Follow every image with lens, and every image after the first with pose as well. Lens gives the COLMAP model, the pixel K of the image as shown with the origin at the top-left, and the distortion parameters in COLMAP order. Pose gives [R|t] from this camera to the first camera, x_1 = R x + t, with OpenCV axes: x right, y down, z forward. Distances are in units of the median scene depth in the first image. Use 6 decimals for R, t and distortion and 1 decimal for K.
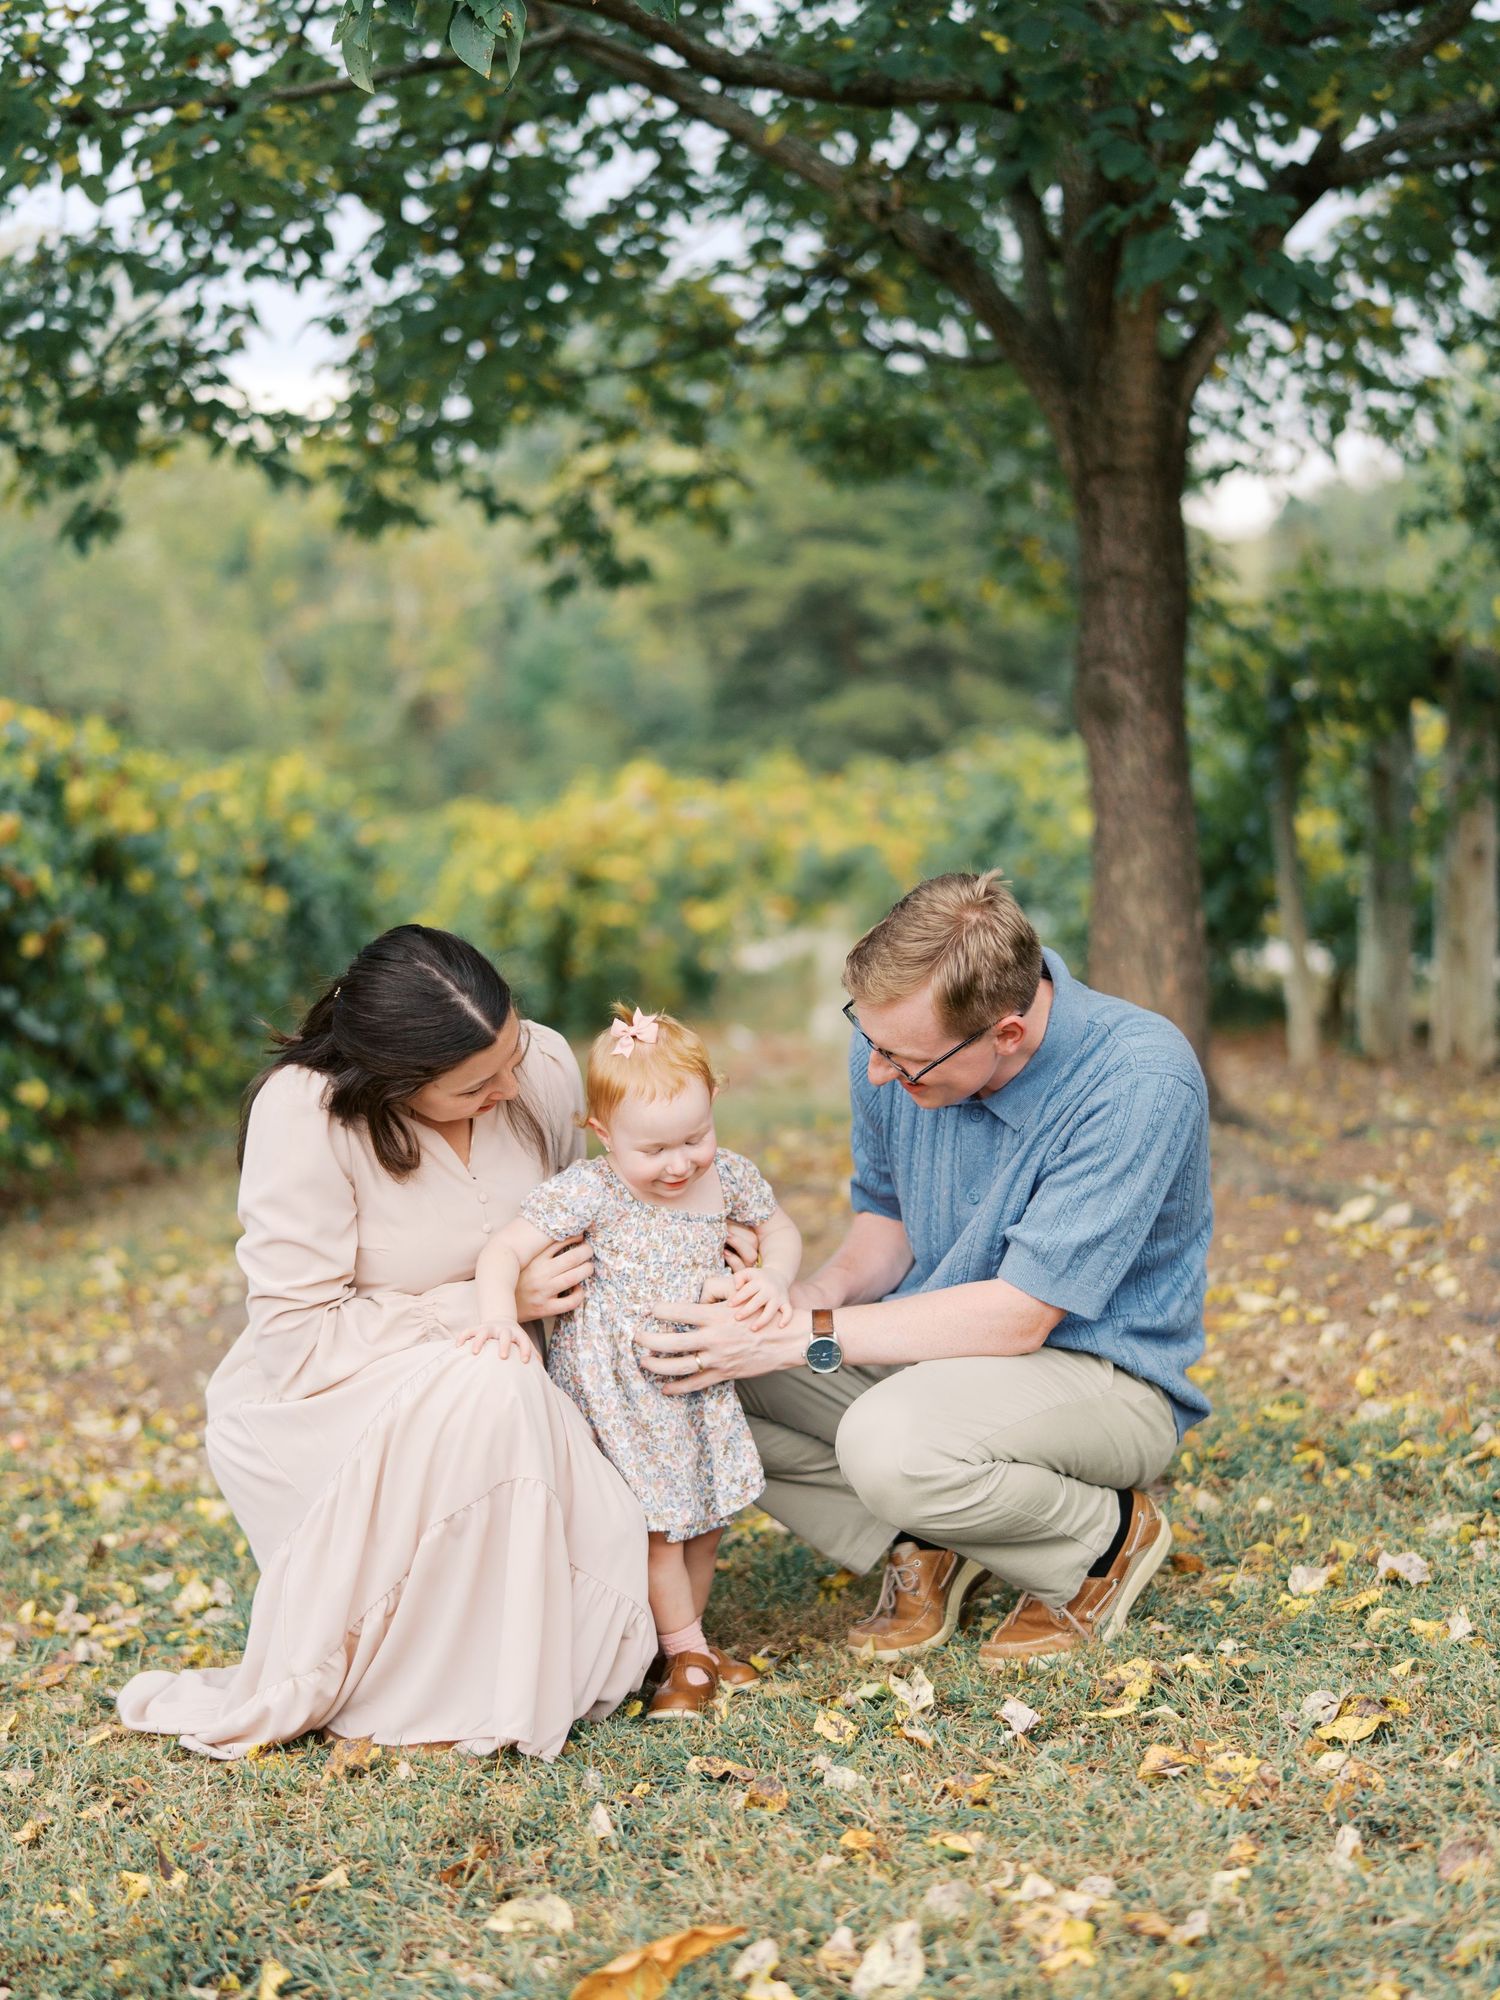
lens RADIAL K [[3069.6, 0, 751.3], [0, 3069.6, 1002.1], [0, 0, 1]] dist [0.015030, 0.000000]
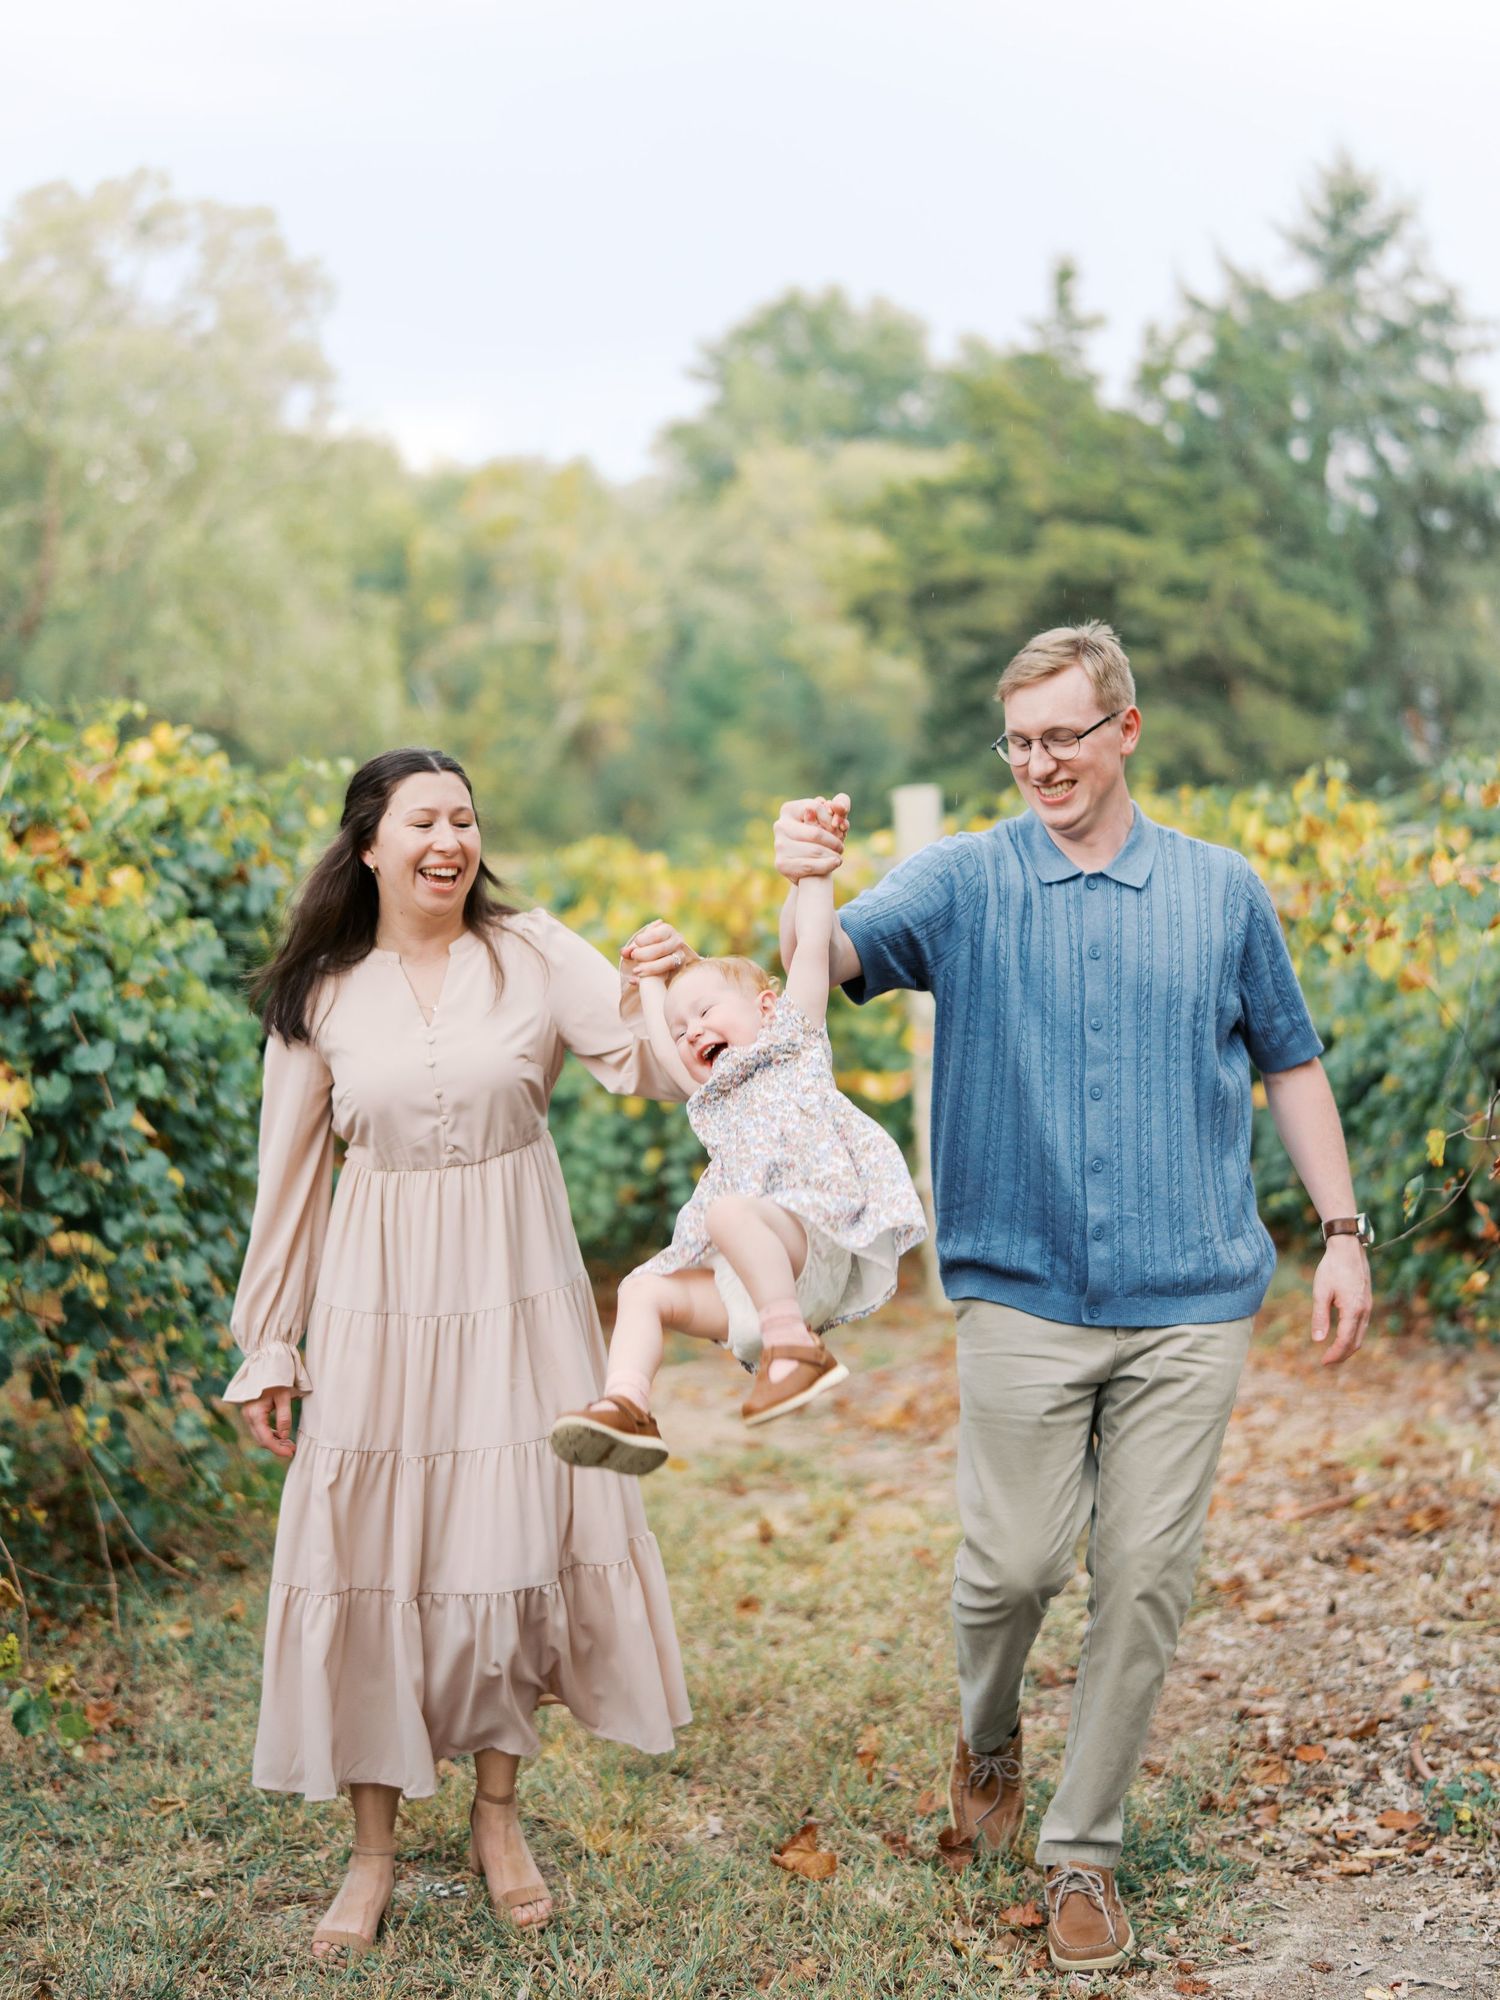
lens RADIAL K [[3069.6, 0, 749.2], [0, 3069.6, 999.8], [0, 0, 1]] dist [0.015030, 0.000000]
pose [[0.998161, 0.030548, -0.052365, -0.009797], [-0.031277, 0.999424, -0.013164, -0.008400], [0.051932, 0.014777, 0.998541, 0.123296]]
